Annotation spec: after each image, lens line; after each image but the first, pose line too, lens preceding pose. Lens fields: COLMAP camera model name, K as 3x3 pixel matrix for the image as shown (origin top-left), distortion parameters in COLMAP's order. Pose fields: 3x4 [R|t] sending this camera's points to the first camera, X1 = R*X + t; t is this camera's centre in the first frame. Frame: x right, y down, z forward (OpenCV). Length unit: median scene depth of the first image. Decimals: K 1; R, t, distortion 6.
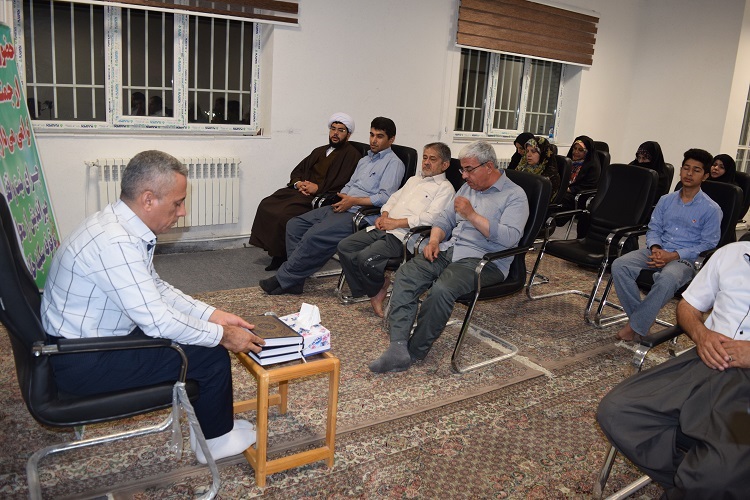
lens RADIAL K [[586.2, 0, 371.1], [0, 586.2, 249.6], [0, 0, 1]] dist [-0.103344, 0.031788]
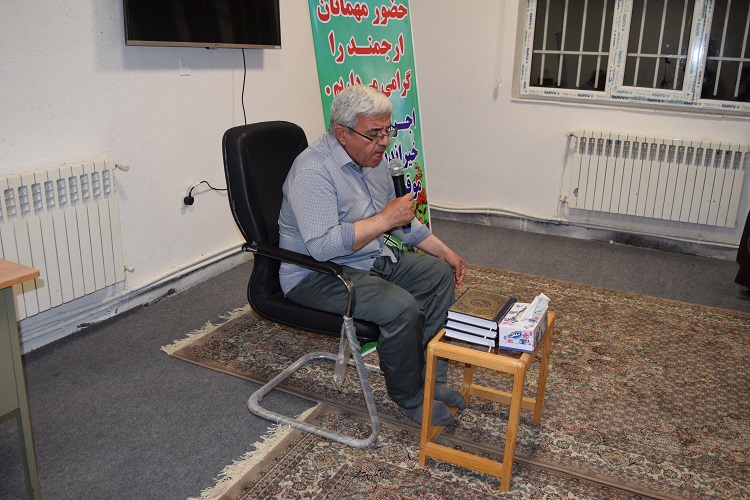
lens RADIAL K [[652.3, 0, 375.0], [0, 652.3, 250.0], [0, 0, 1]] dist [-0.078203, 0.007635]
pose [[0.533348, 0.205920, -0.820450, 0.386650], [-0.210414, 0.971728, 0.107105, -0.013151], [0.819309, 0.115510, 0.561597, 0.221918]]
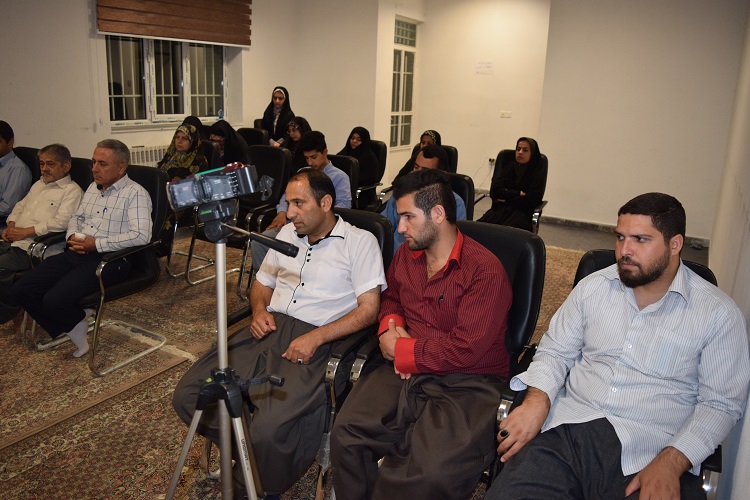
lens RADIAL K [[586.2, 0, 371.1], [0, 586.2, 249.6], [0, 0, 1]] dist [-0.103344, 0.031788]
pose [[0.890225, -0.150609, 0.429904, 0.184185], [0.131592, 0.988551, 0.073826, -0.015094], [-0.436101, -0.009149, 0.899851, -0.087044]]
